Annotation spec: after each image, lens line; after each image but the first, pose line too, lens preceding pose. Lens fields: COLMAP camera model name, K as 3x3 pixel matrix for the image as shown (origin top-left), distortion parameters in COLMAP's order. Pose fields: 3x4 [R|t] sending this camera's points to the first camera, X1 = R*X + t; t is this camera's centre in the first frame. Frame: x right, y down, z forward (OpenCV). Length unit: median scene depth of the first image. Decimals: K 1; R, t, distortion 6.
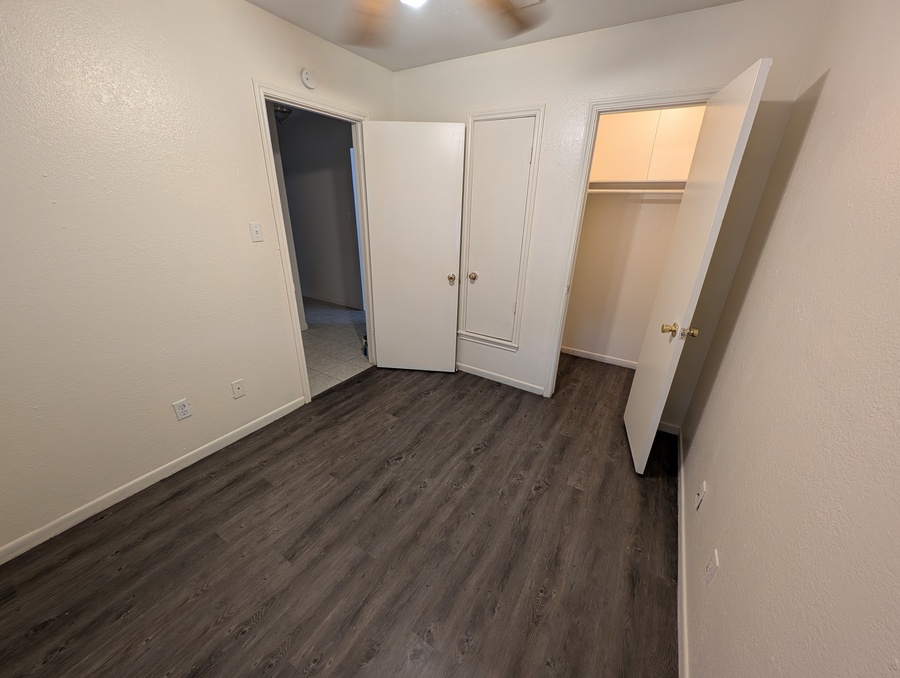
lens RADIAL K [[339.5, 0, 448.5], [0, 339.5, 341.6], [0, 0, 1]] dist [0.005194, -0.003021]
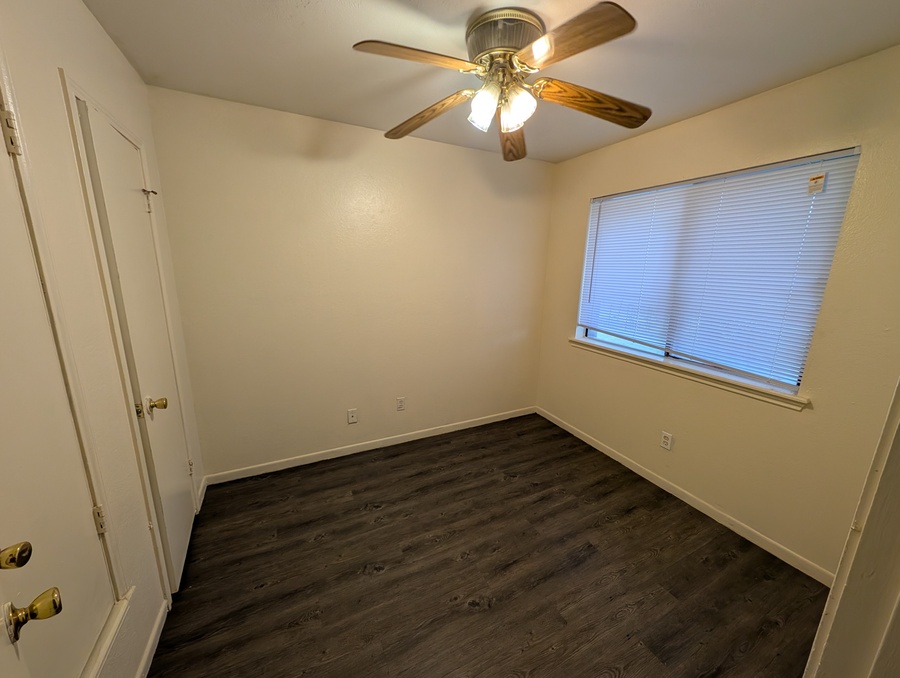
lens RADIAL K [[339.5, 0, 448.5], [0, 339.5, 338.3], [0, 0, 1]] dist [0.005194, -0.003021]
pose [[-0.847694, -0.155041, 0.507323, -0.445399], [0.160133, 0.836941, 0.523343, -0.618679], [-0.505739, 0.524874, -0.684643, 1.428164]]
